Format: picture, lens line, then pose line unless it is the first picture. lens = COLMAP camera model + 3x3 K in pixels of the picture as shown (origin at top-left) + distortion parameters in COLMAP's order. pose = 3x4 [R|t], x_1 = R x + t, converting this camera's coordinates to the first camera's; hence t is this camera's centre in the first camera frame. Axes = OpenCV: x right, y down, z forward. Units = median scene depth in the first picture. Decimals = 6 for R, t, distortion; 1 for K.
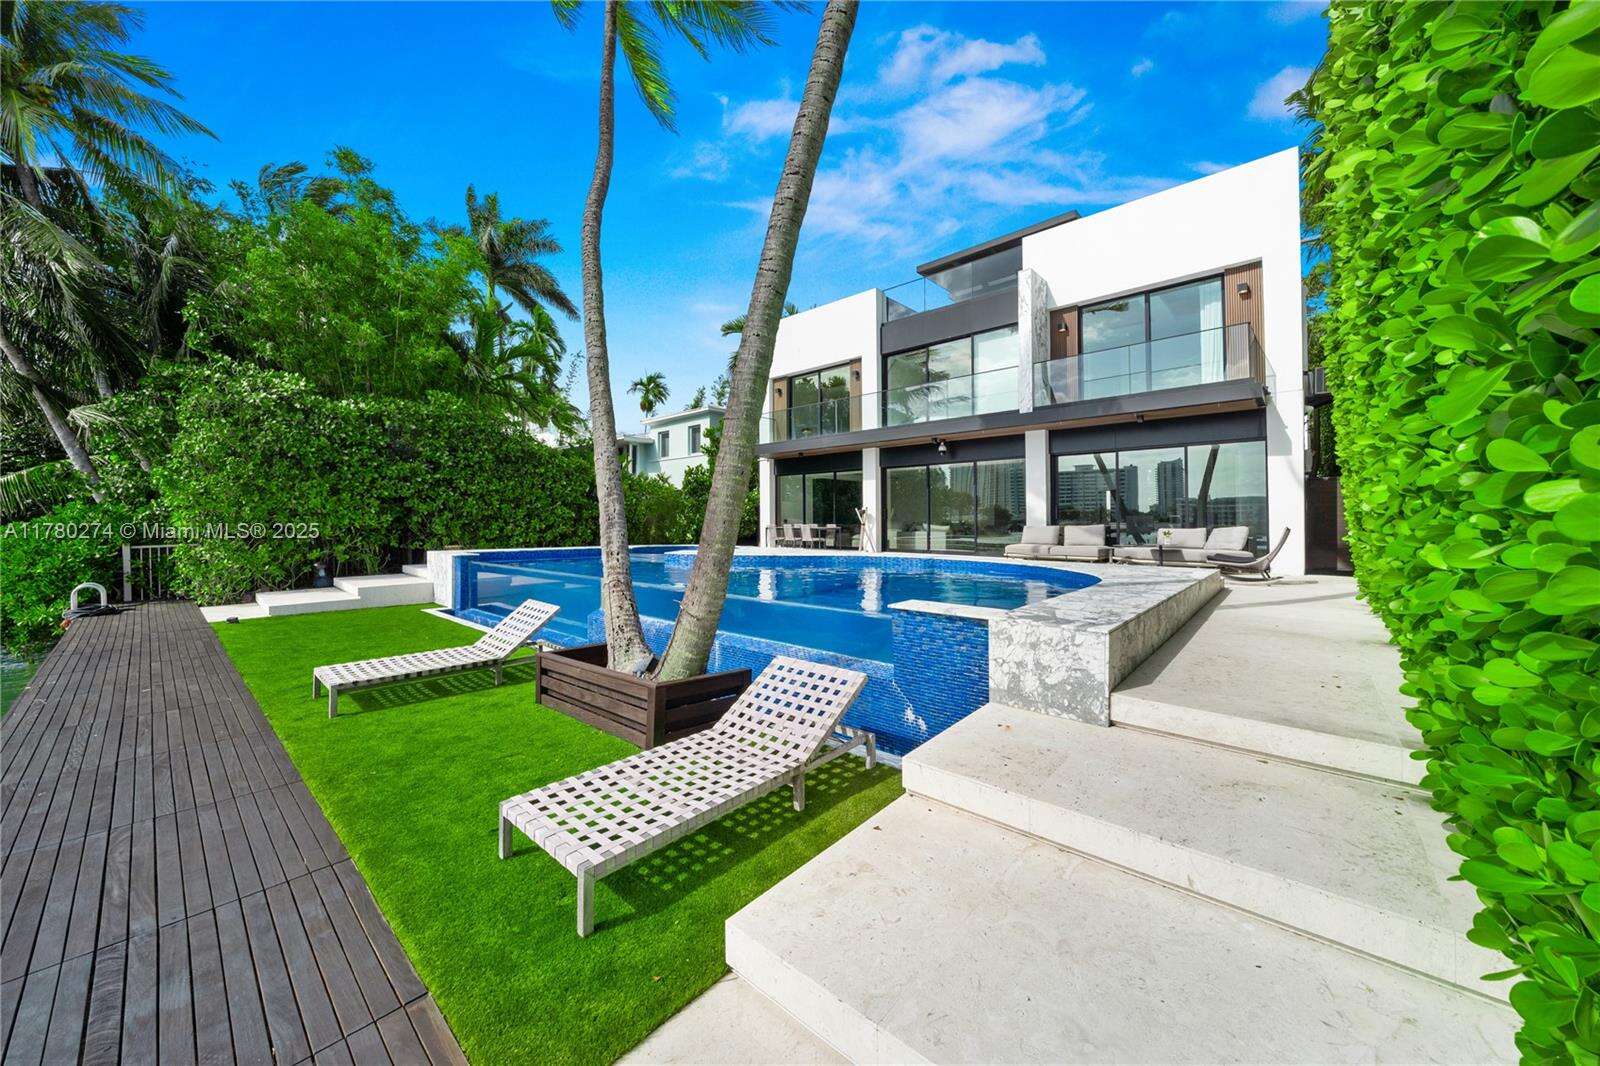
lens RADIAL K [[573.6, 0, 793.5], [0, 573.6, 516.5], [0, 0, 1]] dist [-0.000945, 0.000150]
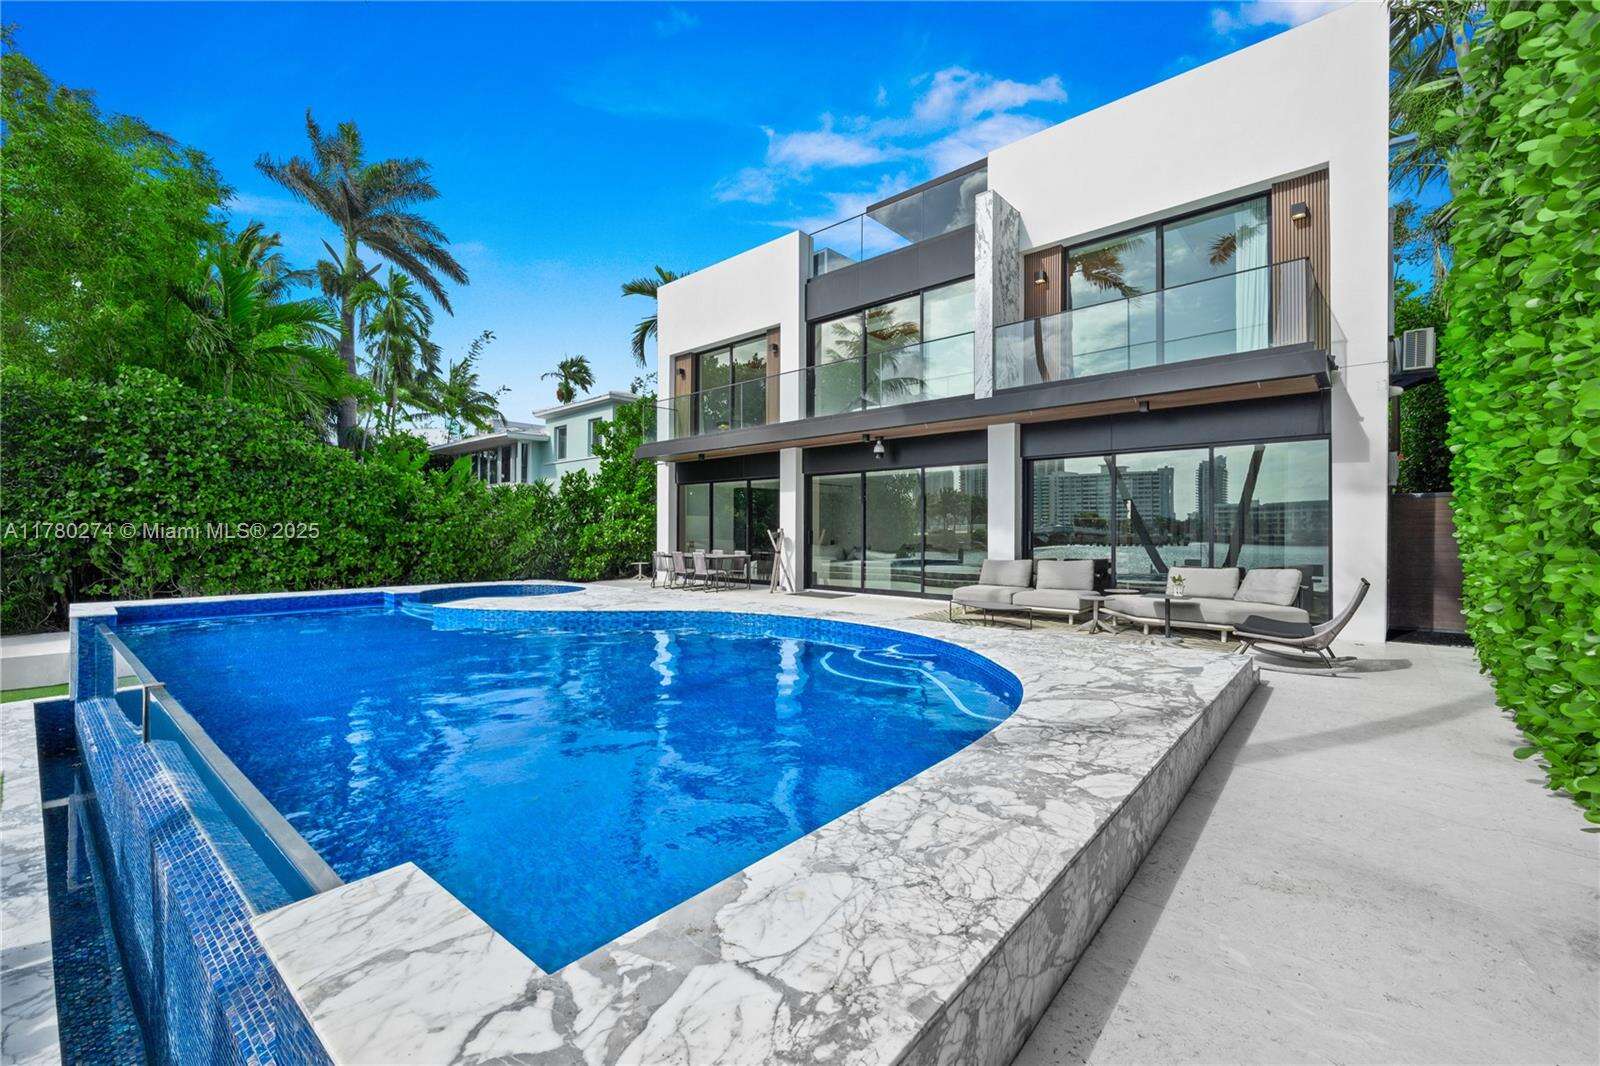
lens RADIAL K [[662.0, 0, 771.7], [0, 662.0, 535.9], [0, 0, 1]] dist [0.001717, 0.000231]
pose [[0.999991, 0.000998, -0.004046, 0.137062], [-0.000930, 0.999862, 0.016592, -0.024504], [0.004062, -0.016588, 0.999854, 0.173573]]
